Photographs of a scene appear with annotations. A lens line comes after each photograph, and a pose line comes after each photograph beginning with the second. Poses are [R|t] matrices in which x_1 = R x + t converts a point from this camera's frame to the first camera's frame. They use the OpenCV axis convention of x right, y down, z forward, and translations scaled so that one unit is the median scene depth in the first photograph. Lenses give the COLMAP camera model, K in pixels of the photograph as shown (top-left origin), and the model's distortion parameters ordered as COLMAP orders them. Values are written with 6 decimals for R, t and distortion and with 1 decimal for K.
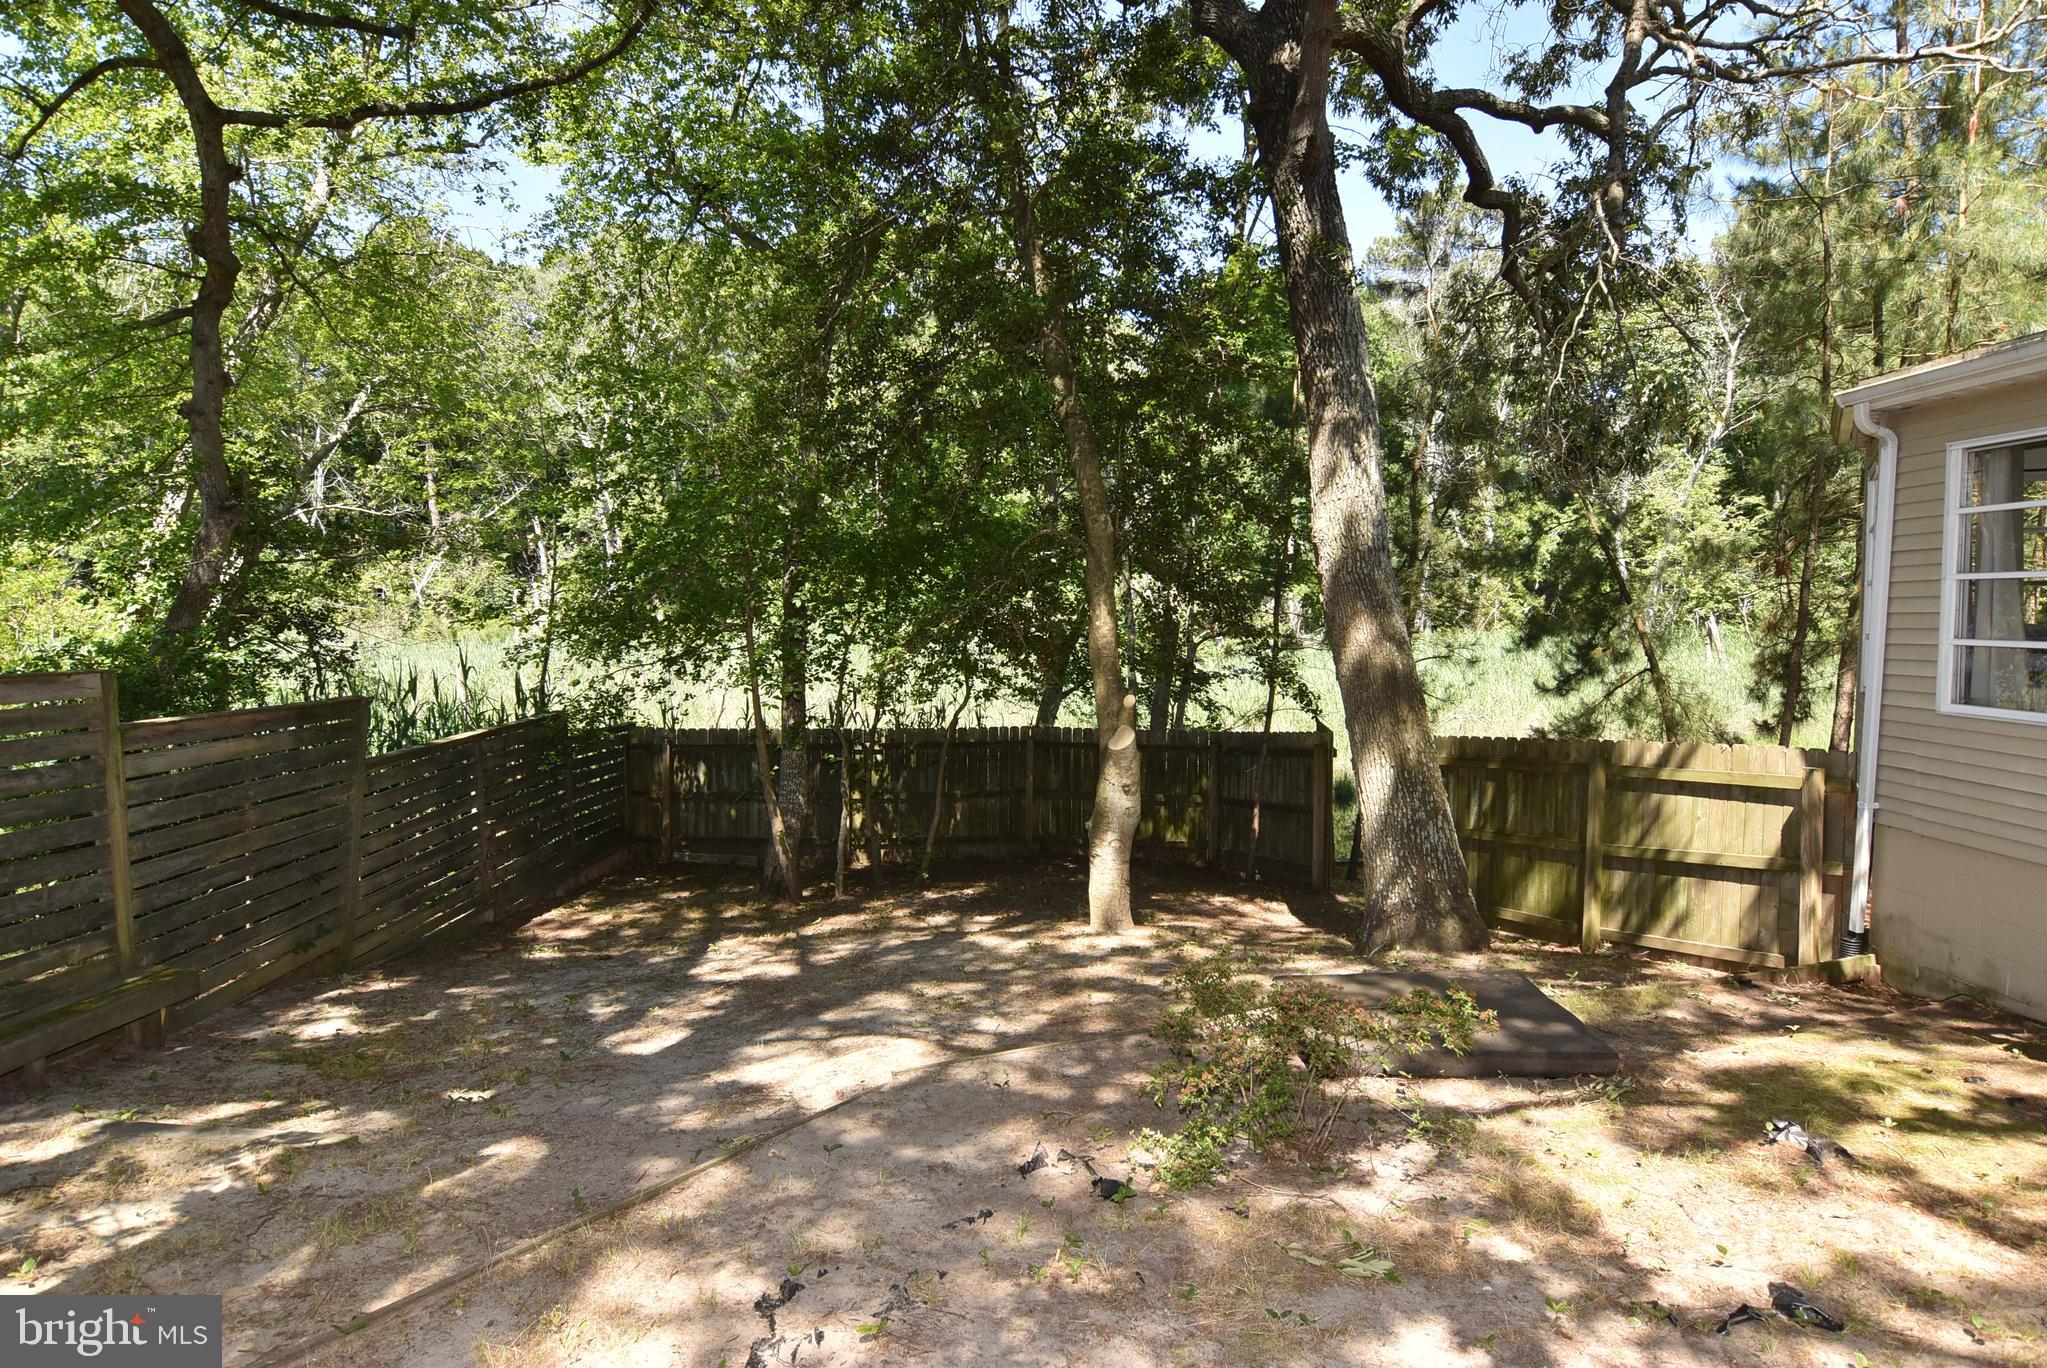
lens RADIAL K [[1067.1, 0, 1012.1], [0, 1067.1, 678.9], [0, 0, 1]] dist [0.000900, -0.016396]
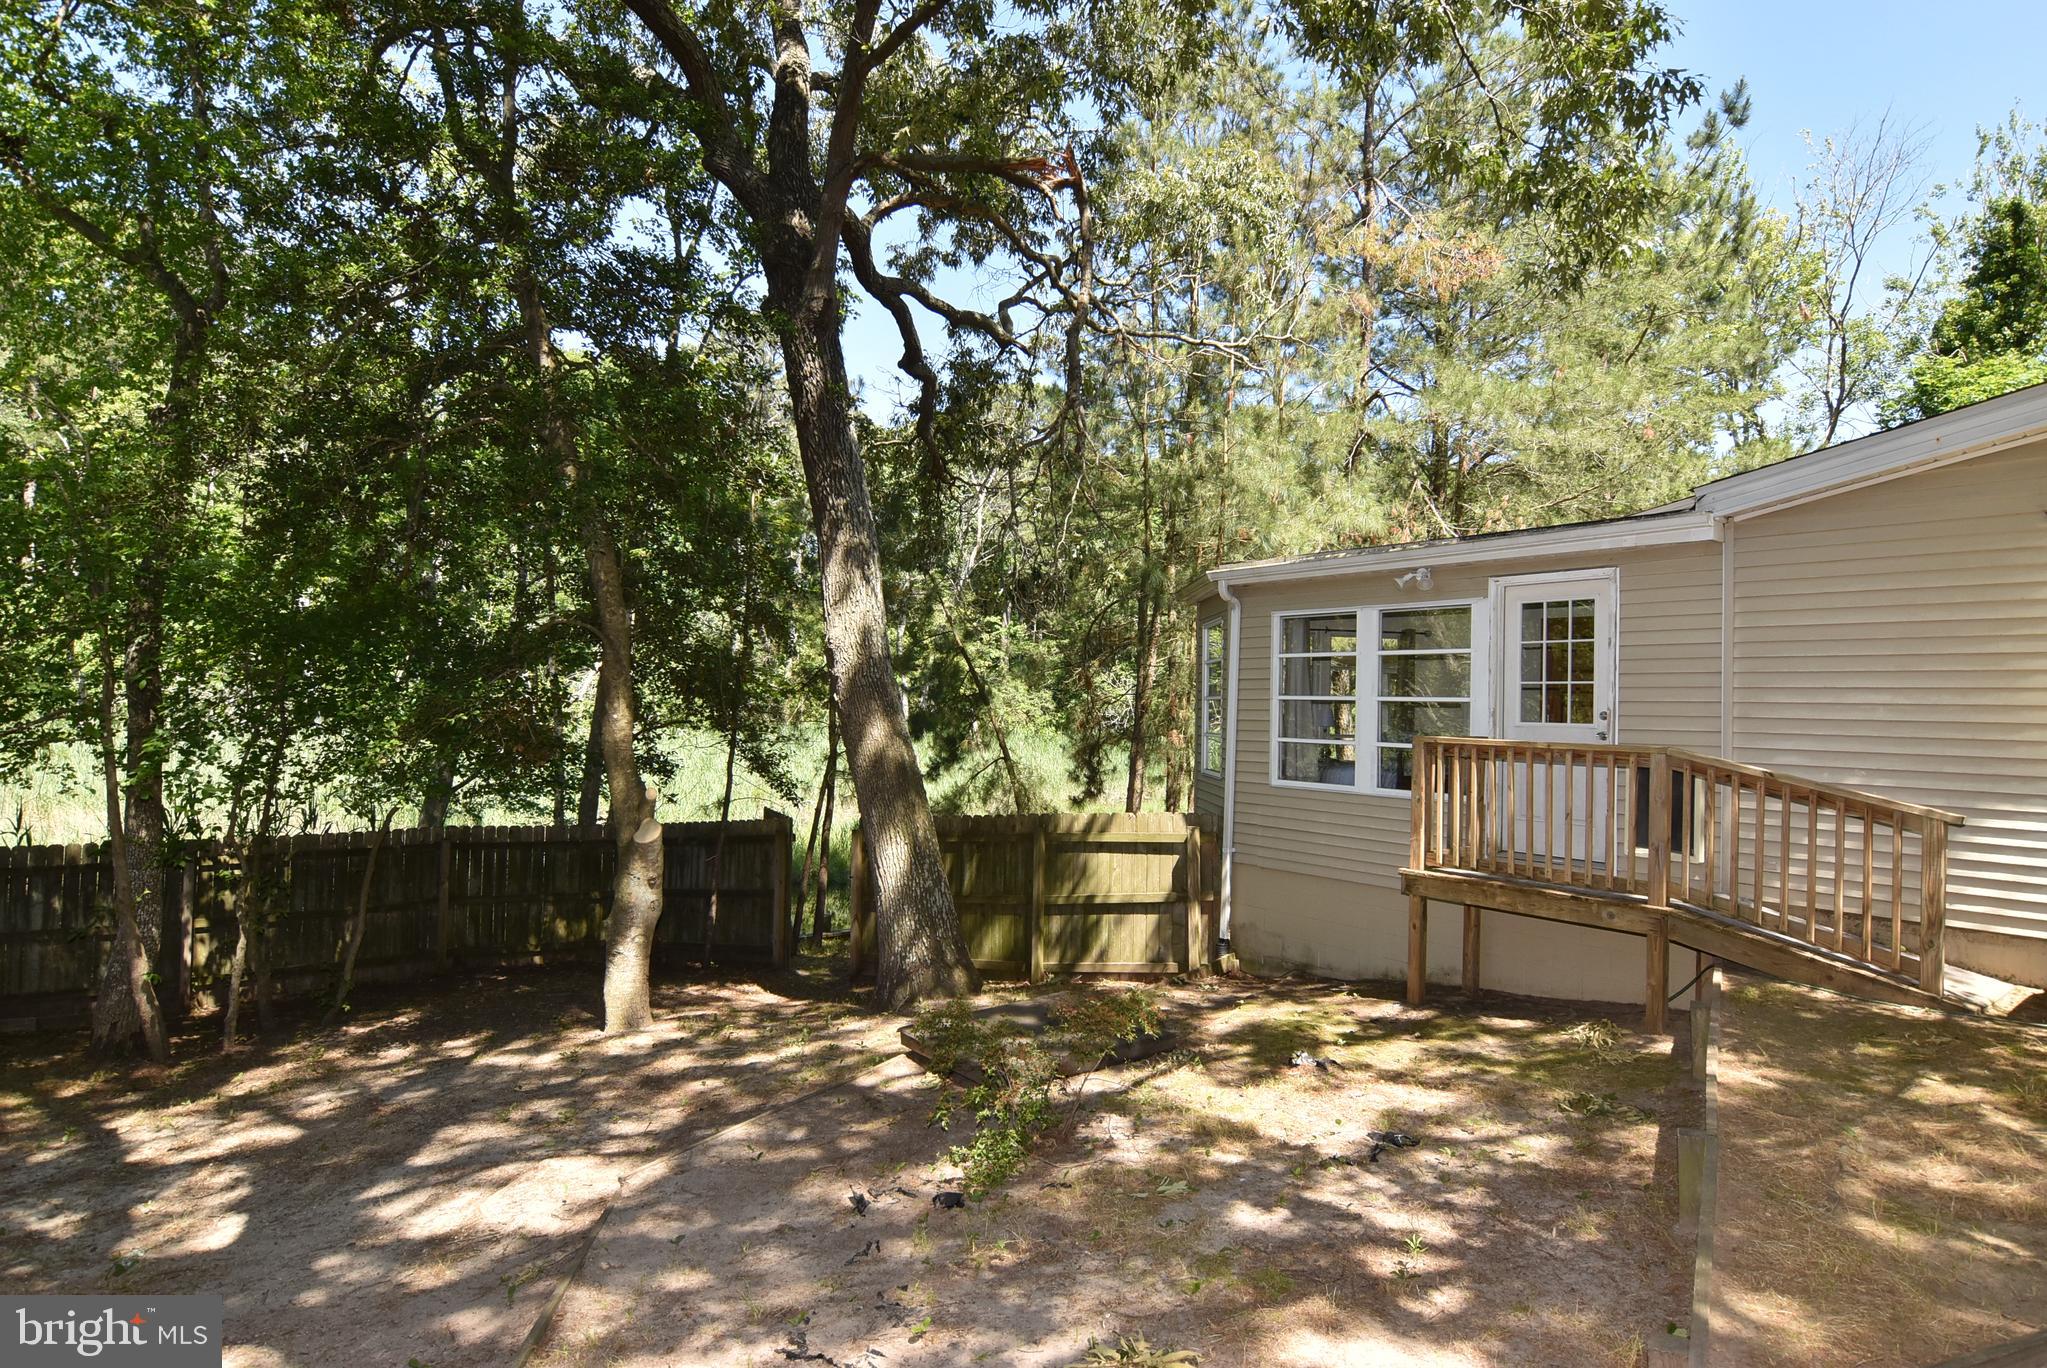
lens RADIAL K [[1067.1, 0, 1012.1], [0, 1067.1, 678.9], [0, 0, 1]] dist [0.000900, -0.016396]
pose [[0.802909, 0.036286, 0.594997, -0.285683], [0.013526, 0.996780, -0.079041, -0.004308], [-0.595949, 0.071511, 0.799832, -0.020147]]
